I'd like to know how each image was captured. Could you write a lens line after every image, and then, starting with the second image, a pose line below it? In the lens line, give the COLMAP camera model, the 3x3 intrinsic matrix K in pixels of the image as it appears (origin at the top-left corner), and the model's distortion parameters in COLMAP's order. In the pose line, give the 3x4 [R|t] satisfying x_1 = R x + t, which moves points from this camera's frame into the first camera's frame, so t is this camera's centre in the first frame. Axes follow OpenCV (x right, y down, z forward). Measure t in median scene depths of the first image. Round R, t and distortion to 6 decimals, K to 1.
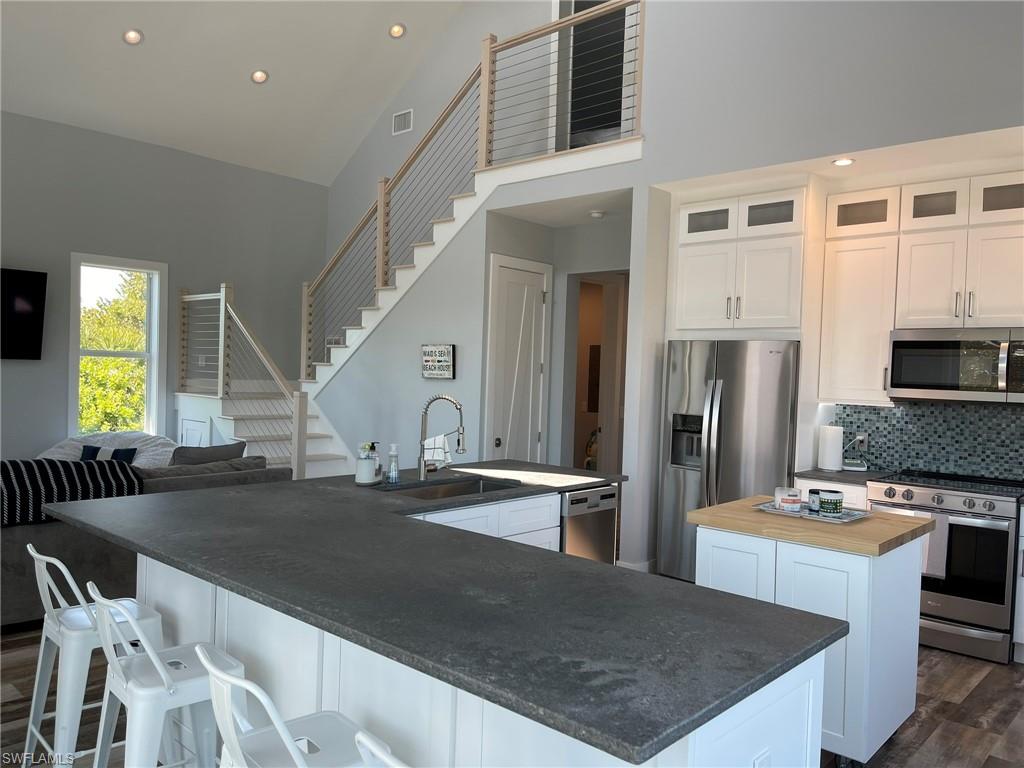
lens RADIAL K [[774.2, 0, 507.0], [0, 774.2, 387.9], [0, 0, 1]] dist [0.088984, -0.124061]
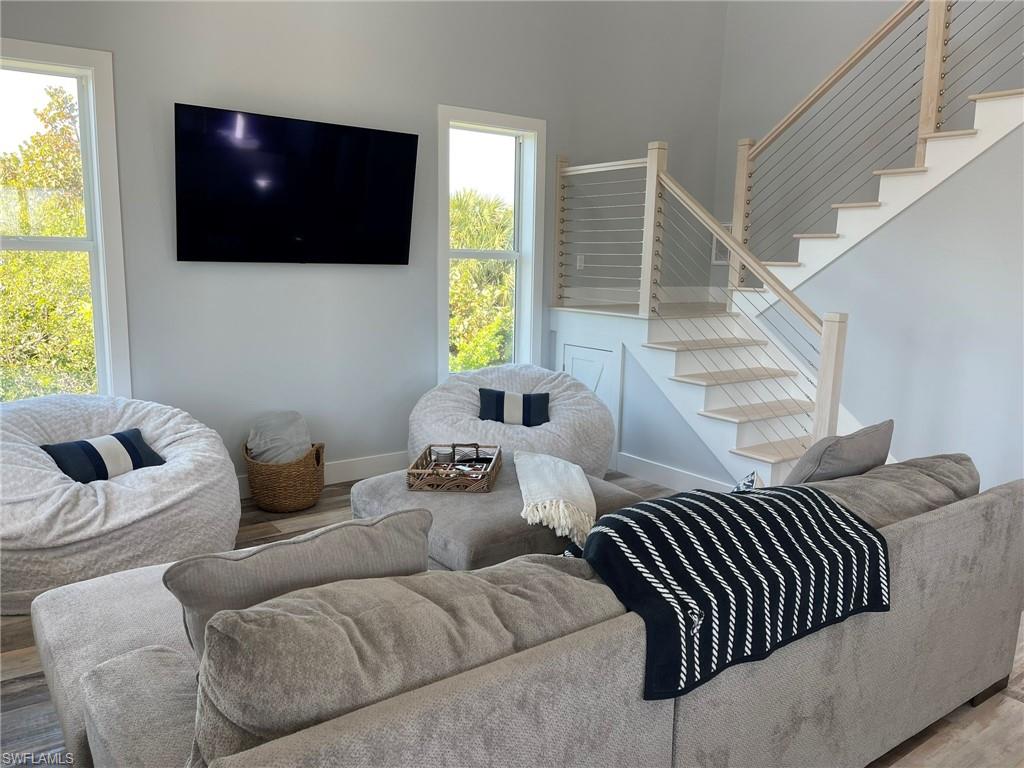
lens RADIAL K [[774.2, 0, 507.0], [0, 774.2, 387.9], [0, 0, 1]] dist [0.088984, -0.124061]
pose [[0.983156, 0.018115, -0.181869, -0.516376], [0.006702, 0.990834, 0.134921, -0.026345], [0.182646, -0.133867, 0.974023, 0.440399]]
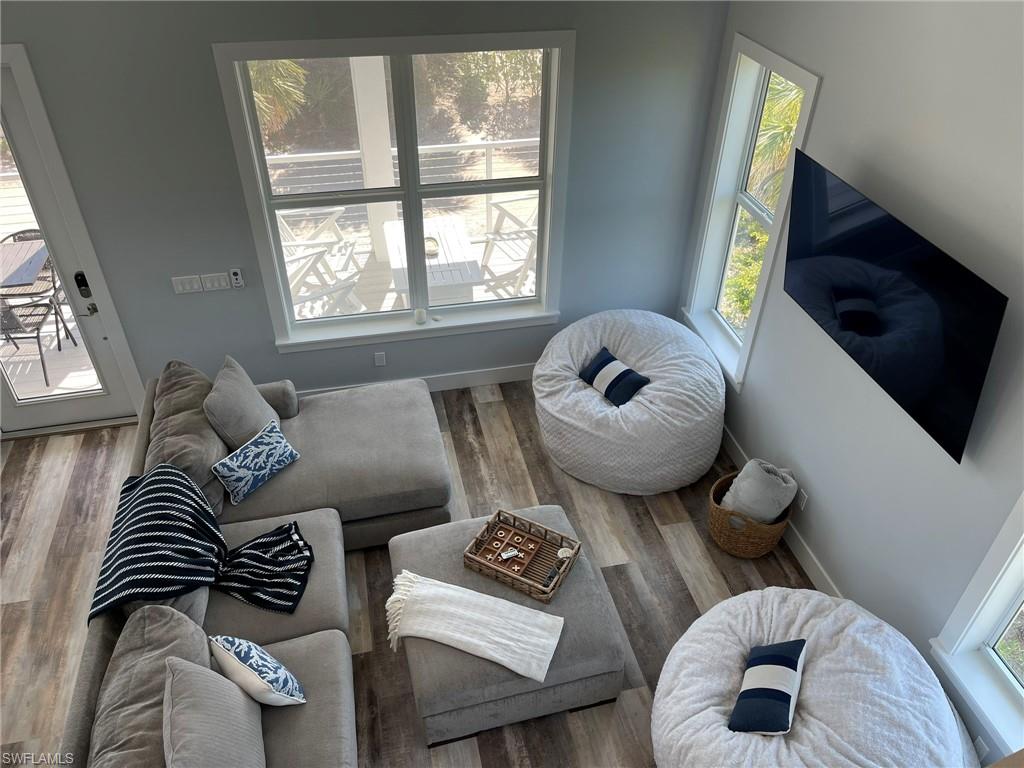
lens RADIAL K [[773.3, 0, 518.0], [0, 773.3, 387.9], [0, 0, 1]] dist [0.078740, -0.118000]
pose [[-0.553804, 0.471288, -0.686432, -0.246286], [-0.056868, 0.801064, 0.595871, -0.431921], [0.830703, 0.369032, -0.416832, 1.322114]]
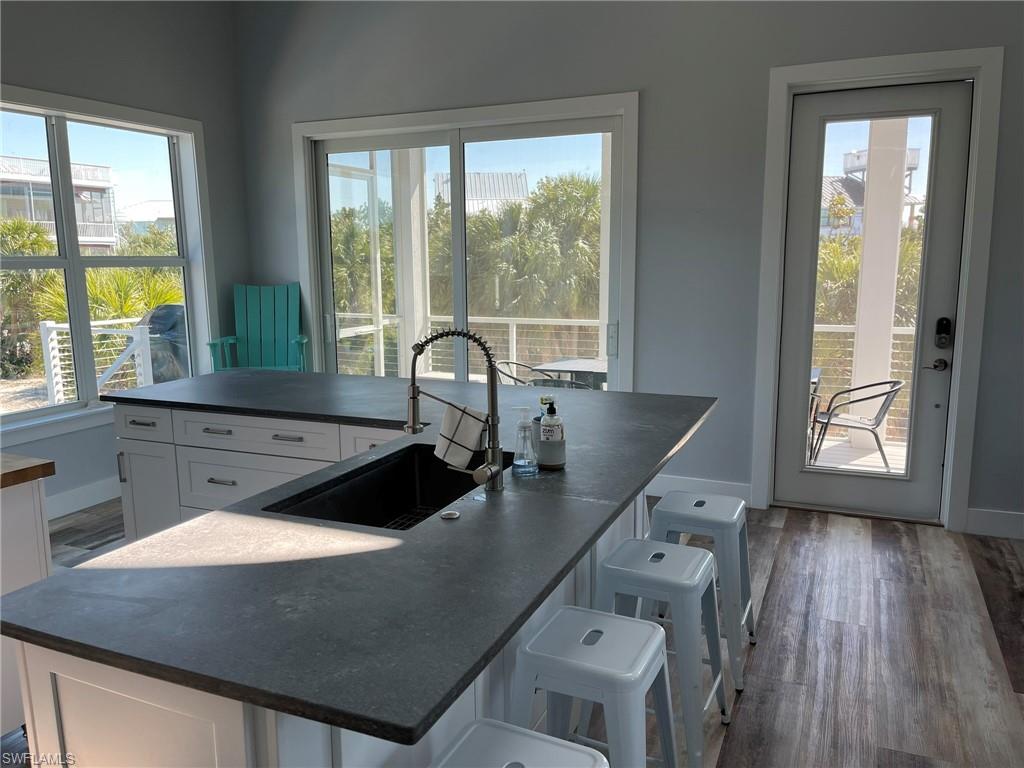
lens RADIAL K [[764.9, 0, 494.9], [0, 764.9, 401.3], [0, 0, 1]] dist [0.067393, -0.112968]
pose [[-0.948441, 0.029751, -0.315555, 0.036351], [-0.031597, 0.981750, 0.187532, -0.020274], [0.315375, 0.187834, -0.930192, 1.078615]]
